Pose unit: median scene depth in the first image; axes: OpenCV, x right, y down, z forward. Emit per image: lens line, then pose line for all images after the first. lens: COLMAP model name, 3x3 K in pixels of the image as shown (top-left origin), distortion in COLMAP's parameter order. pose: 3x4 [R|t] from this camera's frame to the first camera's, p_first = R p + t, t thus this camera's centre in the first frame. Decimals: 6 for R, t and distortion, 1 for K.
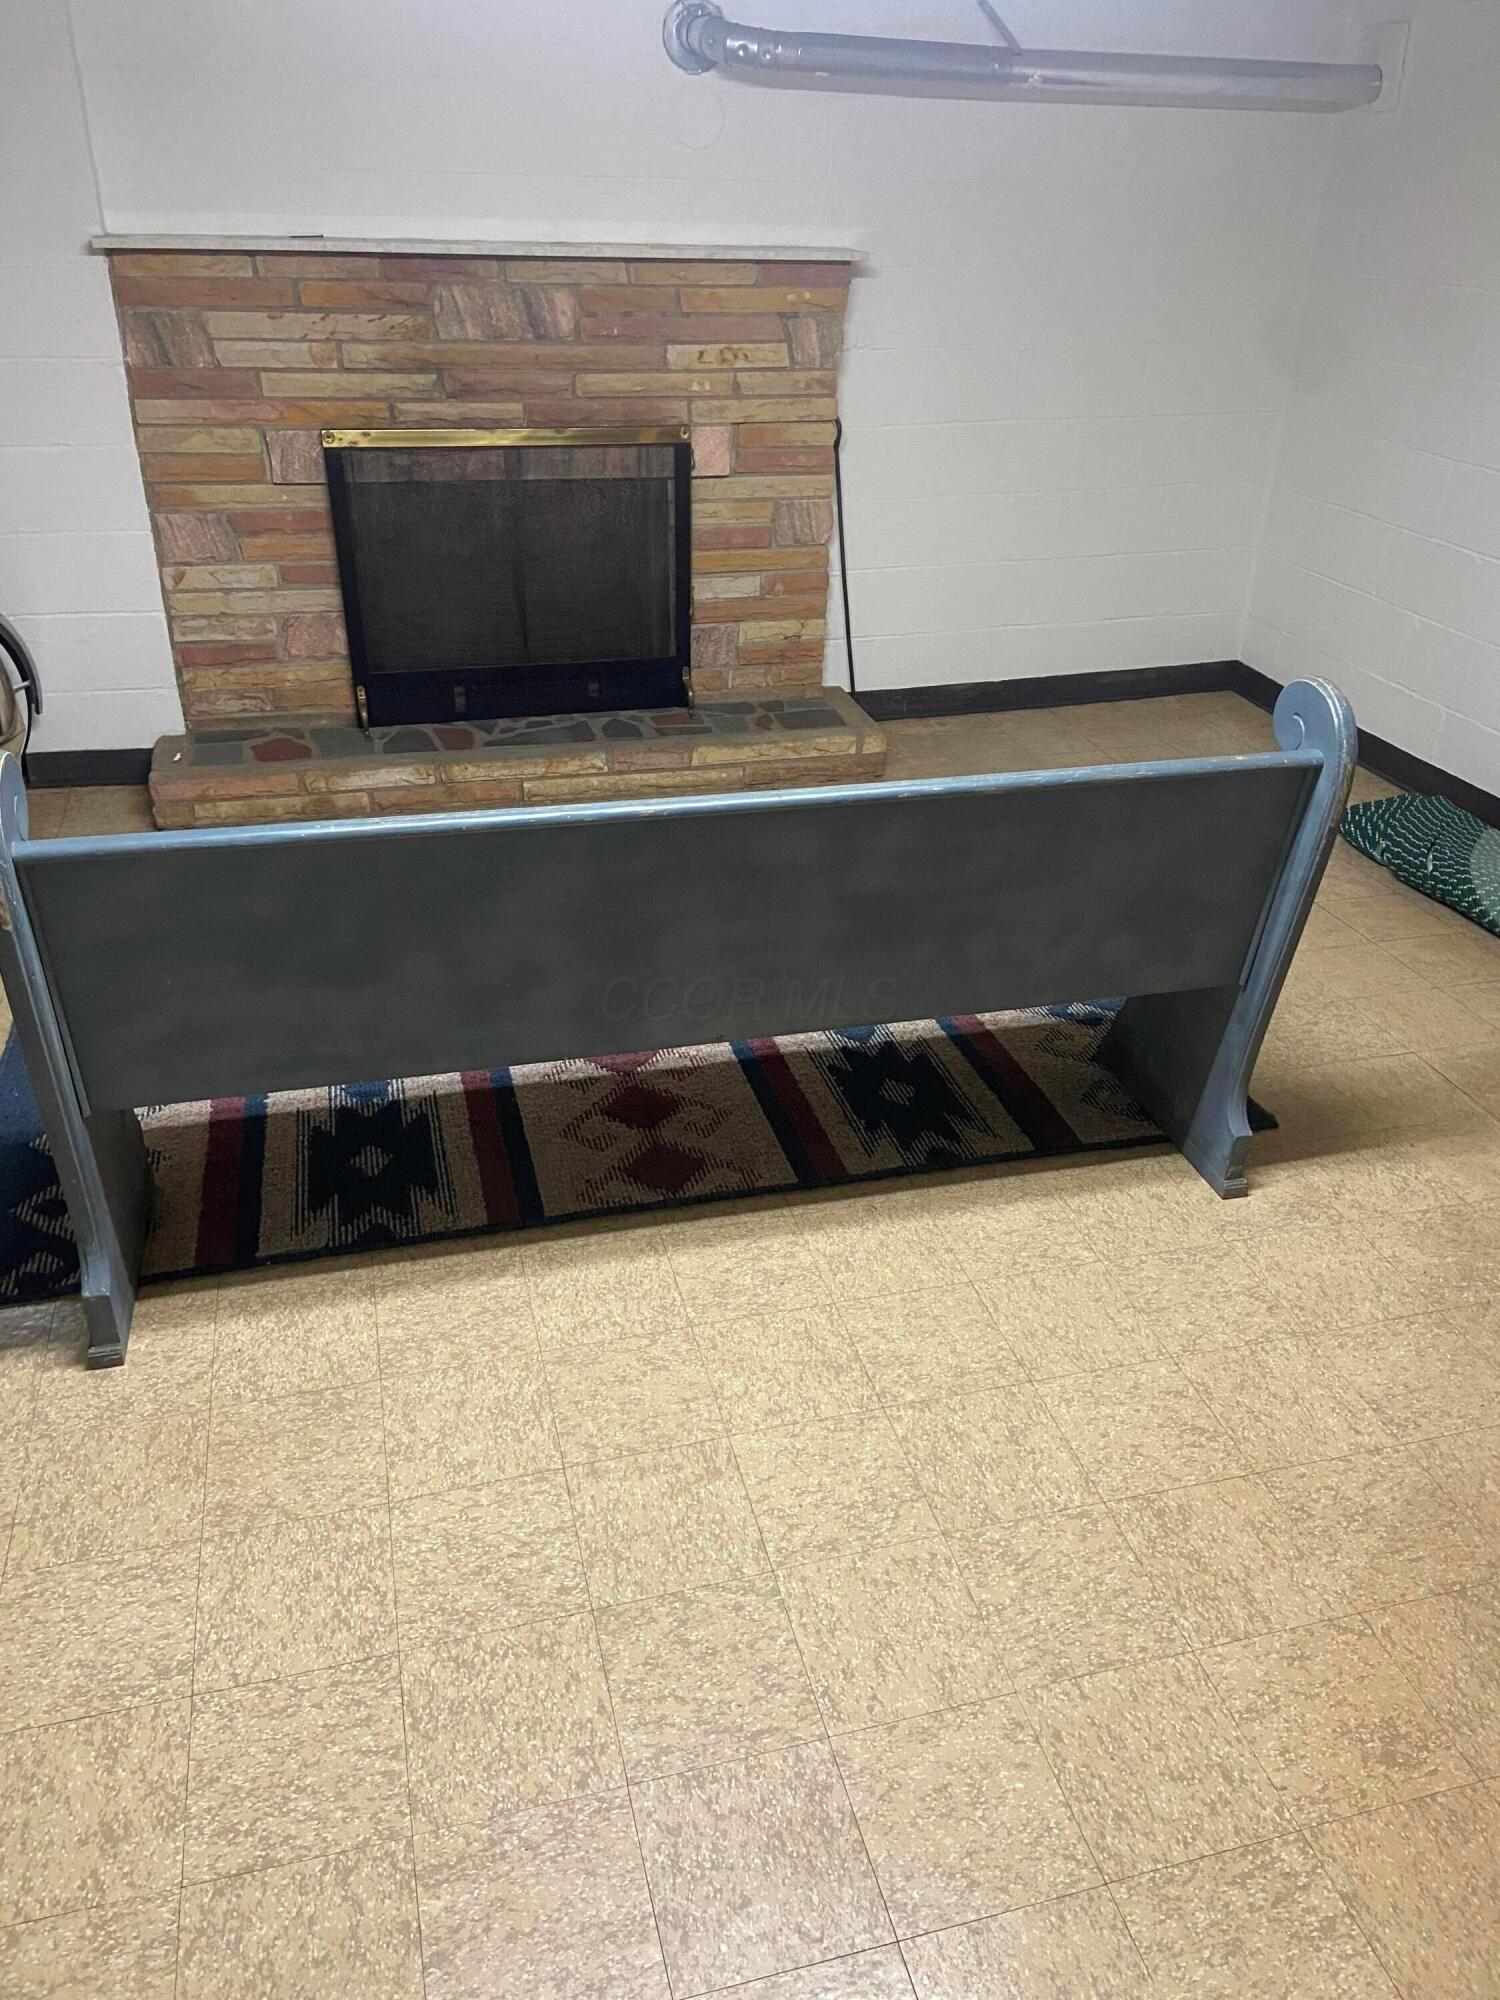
lens RADIAL K [[1525.9, 0, 750.4], [0, 1525.9, 1005.1], [0, 0, 1]] dist [0.001998, -0.007135]
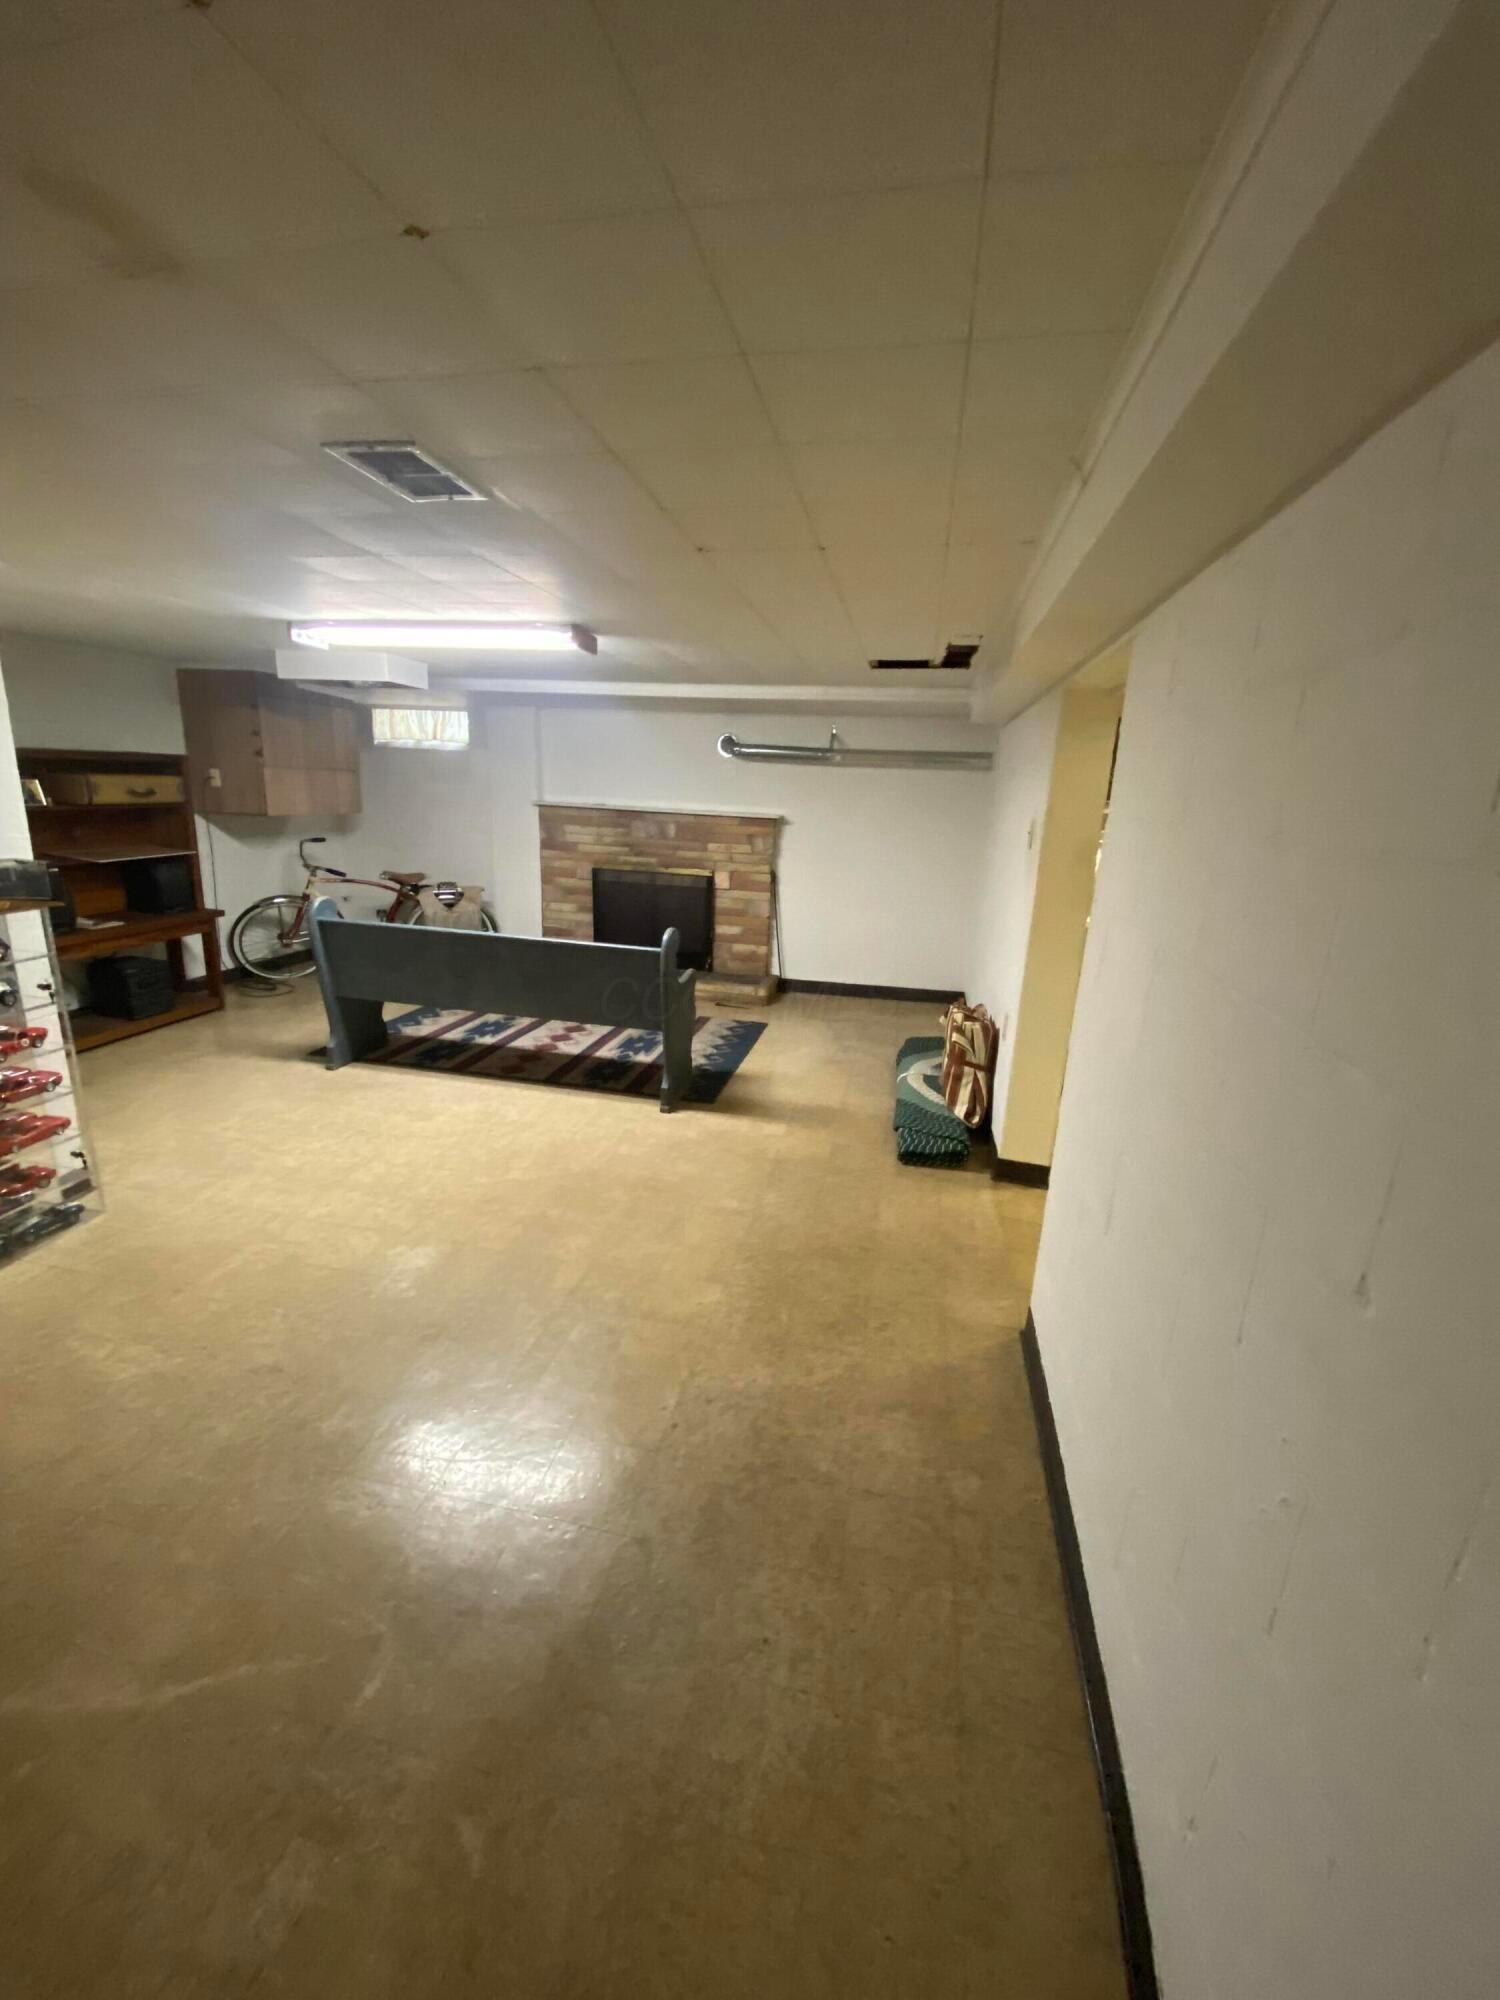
lens RADIAL K [[806.9, 0, 756.1], [0, 806.9, 993.7], [0, 0, 1]] dist [-0.000079, 0.000003]
pose [[0.897246, 0.126330, -0.423072, 0.713230], [-0.230518, 0.951266, -0.204830, 0.121113], [0.376577, 0.281309, 0.882641, -0.211539]]
